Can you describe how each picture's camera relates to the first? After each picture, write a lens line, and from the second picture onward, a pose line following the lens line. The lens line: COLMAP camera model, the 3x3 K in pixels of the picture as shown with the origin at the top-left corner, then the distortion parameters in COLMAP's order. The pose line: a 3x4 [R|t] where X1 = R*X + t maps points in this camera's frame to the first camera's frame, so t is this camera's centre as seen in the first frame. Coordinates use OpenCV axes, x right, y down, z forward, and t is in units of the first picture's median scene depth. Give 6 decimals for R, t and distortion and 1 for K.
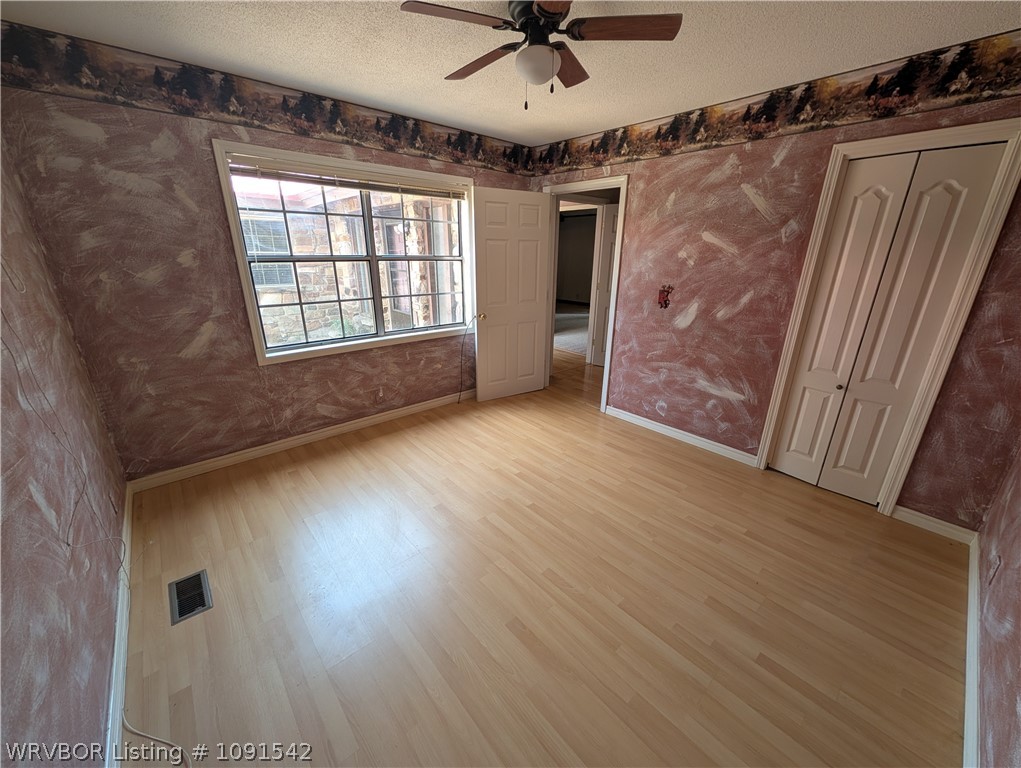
lens RADIAL K [[392.1, 0, 514.1], [0, 392.1, 384.5], [0, 0, 1]] dist [0.000996, -0.000381]
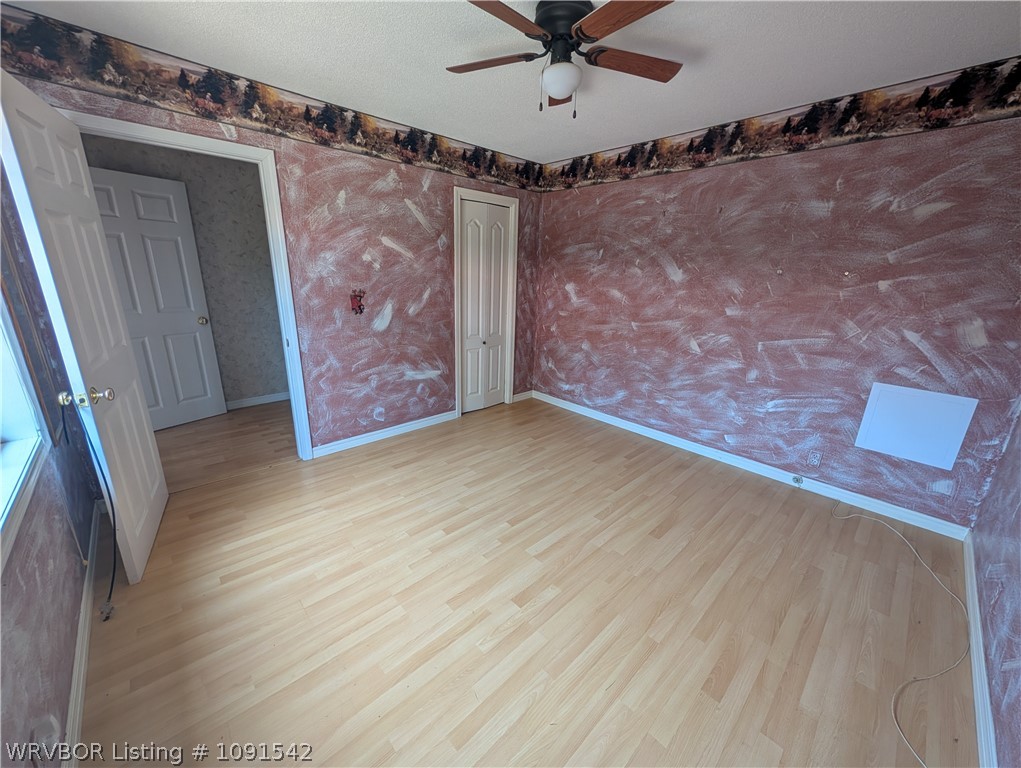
lens RADIAL K [[392.1, 0, 514.1], [0, 392.1, 384.5], [0, 0, 1]] dist [0.000996, -0.000381]
pose [[-0.027489, -0.294922, 0.955126, -0.617096], [0.295326, 0.910440, 0.289624, -0.217026], [-0.955001, 0.290035, 0.062071, 0.677126]]
